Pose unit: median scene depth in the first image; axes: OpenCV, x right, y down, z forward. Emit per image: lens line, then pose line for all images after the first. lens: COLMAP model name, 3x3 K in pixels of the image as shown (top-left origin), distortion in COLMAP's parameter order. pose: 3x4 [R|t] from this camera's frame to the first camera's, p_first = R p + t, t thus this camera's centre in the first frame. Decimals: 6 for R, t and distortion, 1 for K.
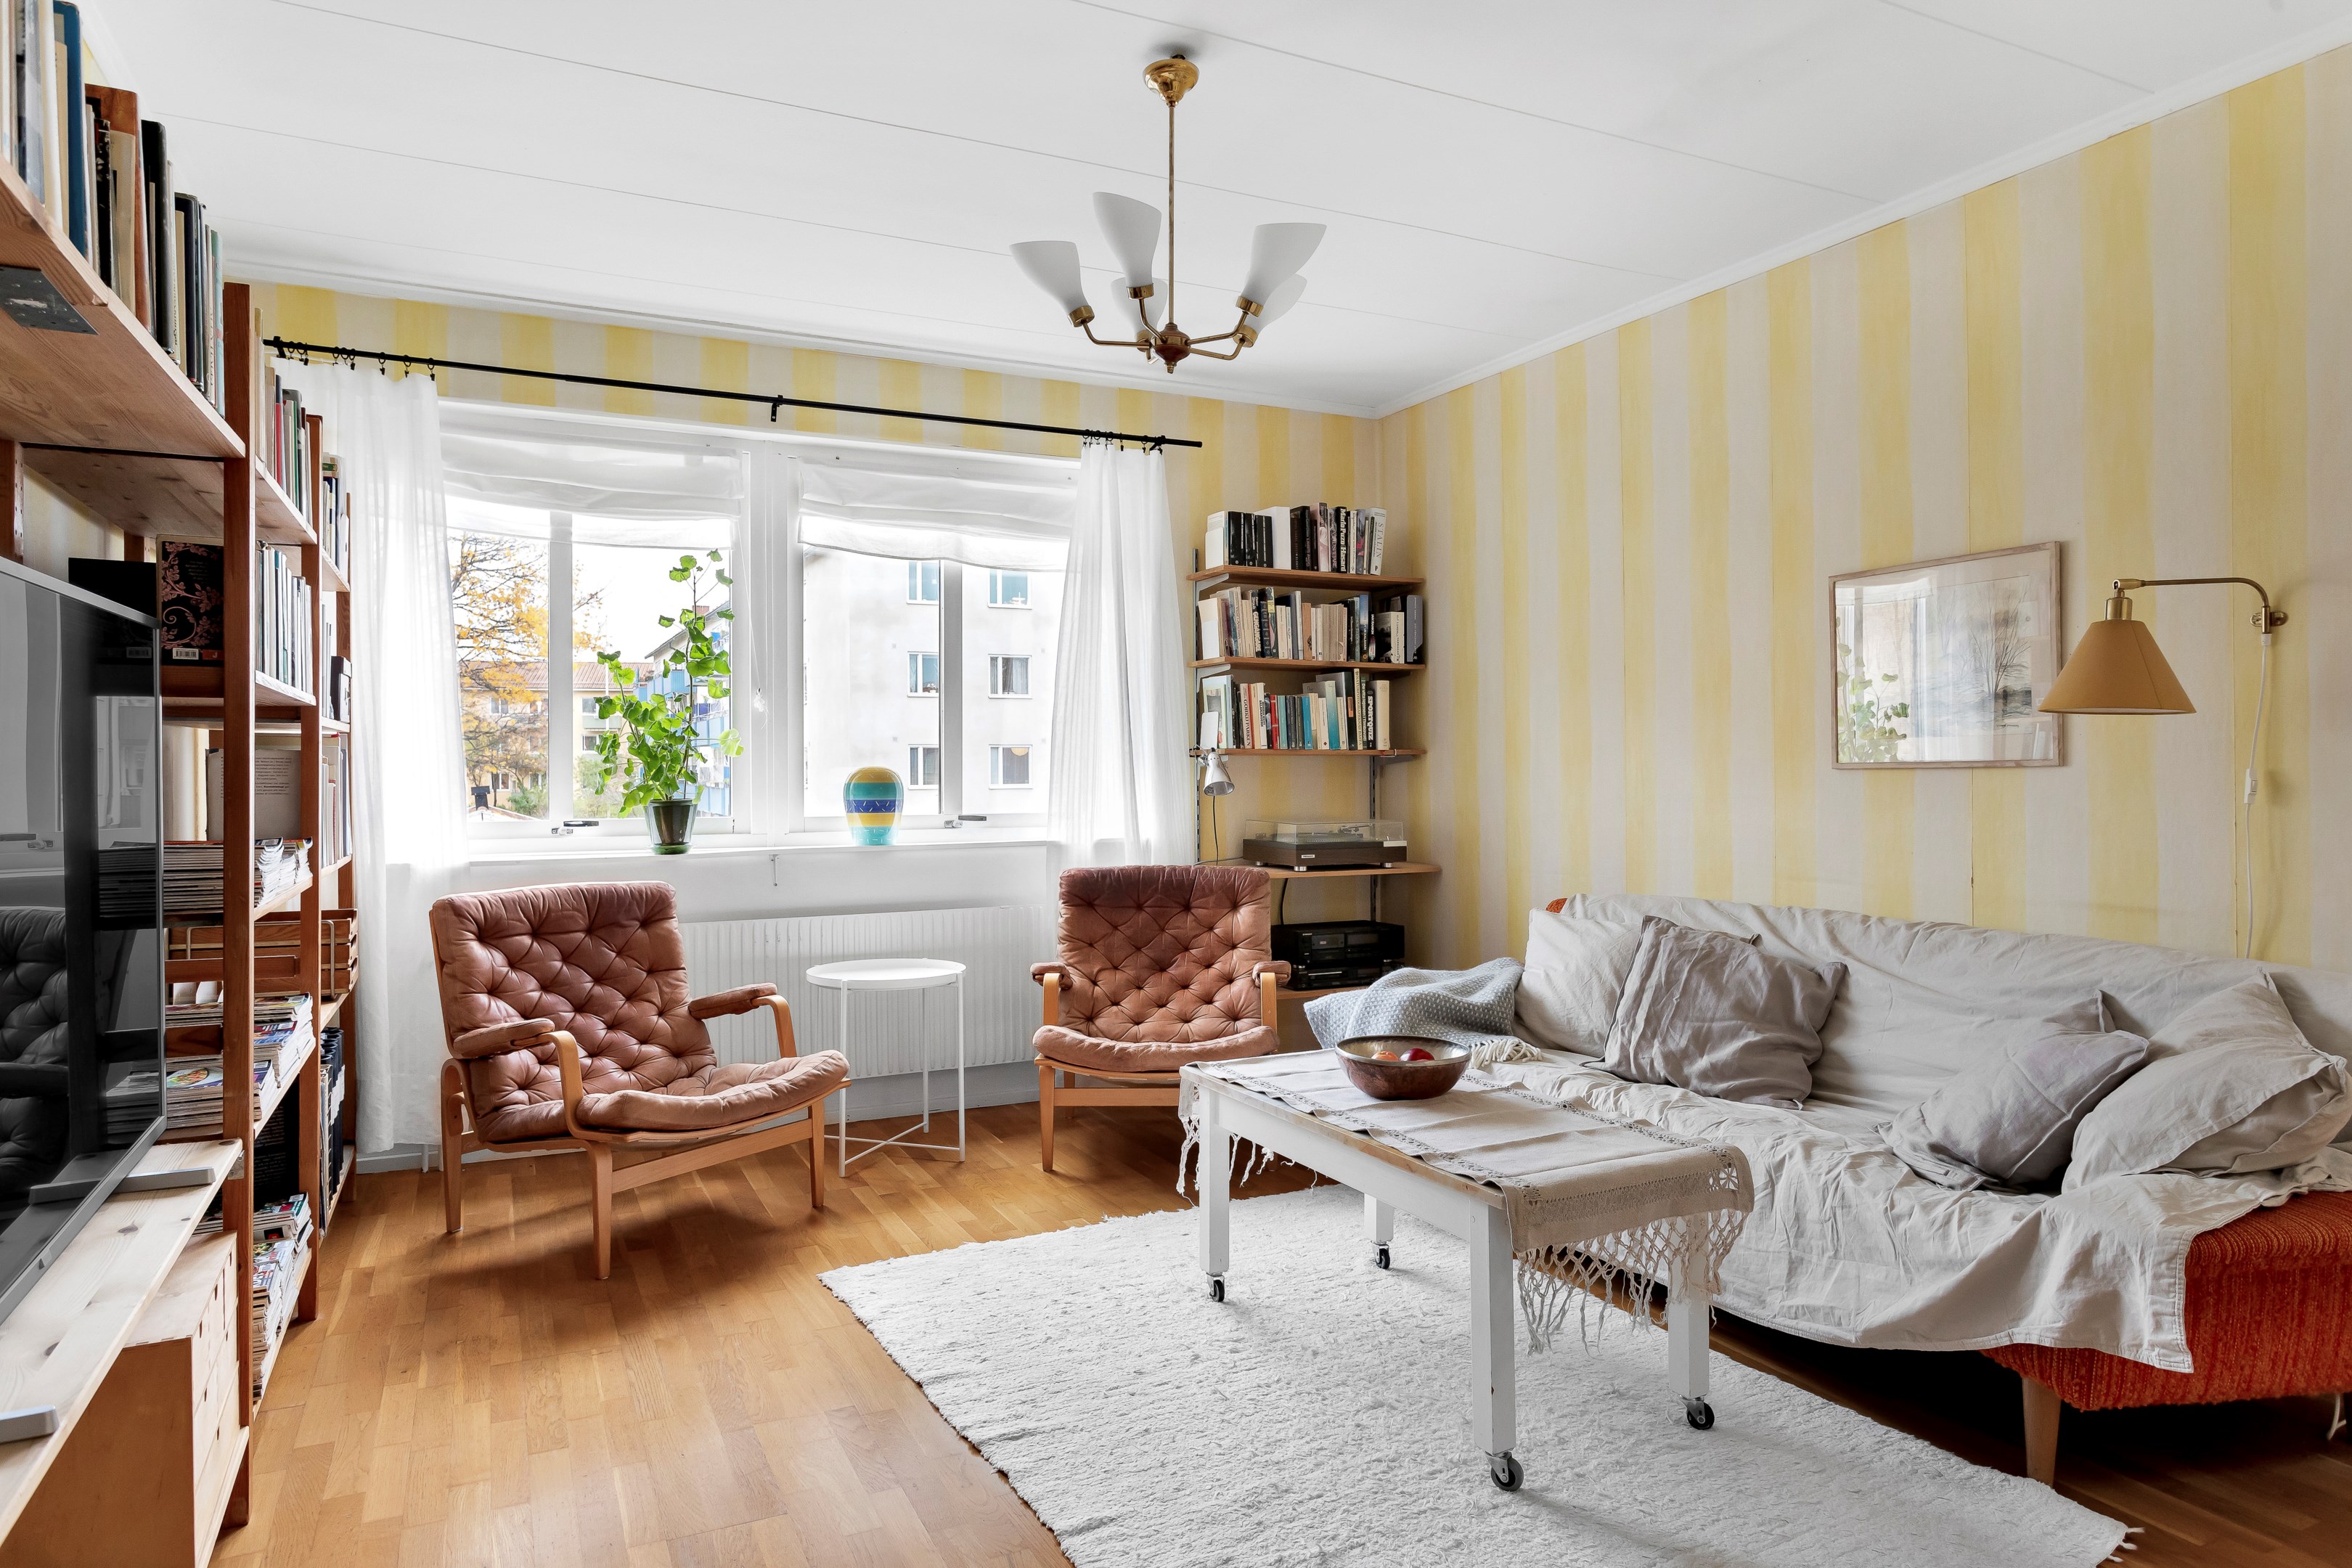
lens RADIAL K [[1406.7, 0, 1179.2], [0, 1406.7, 786.9], [0, 0, 1]] dist [-0.016171, 0.004693]
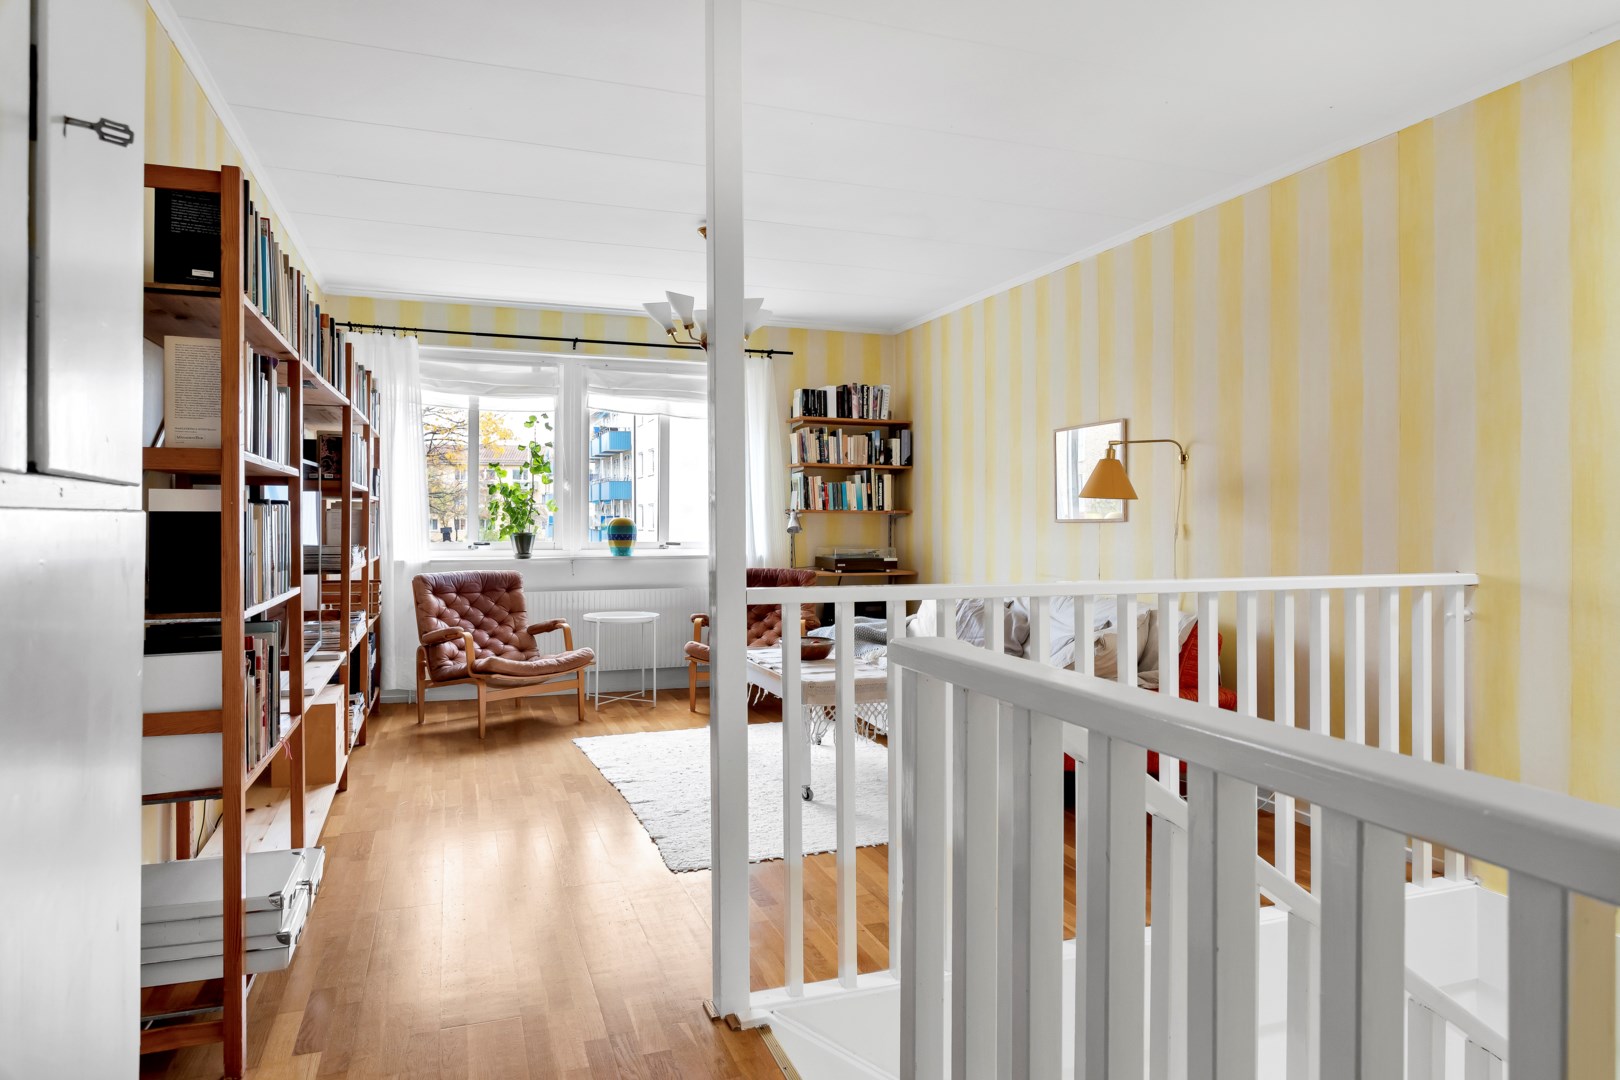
lens RADIAL K [[968.9, 0, 807.2], [0, 968.9, 528.9], [0, 0, 1]] dist [-0.016171, 0.004693]
pose [[0.994357, 0.008265, -0.105768, 0.227635], [-0.008514, 0.999962, -0.001906, 0.002566], [0.105748, 0.002796, 0.994389, -0.419600]]
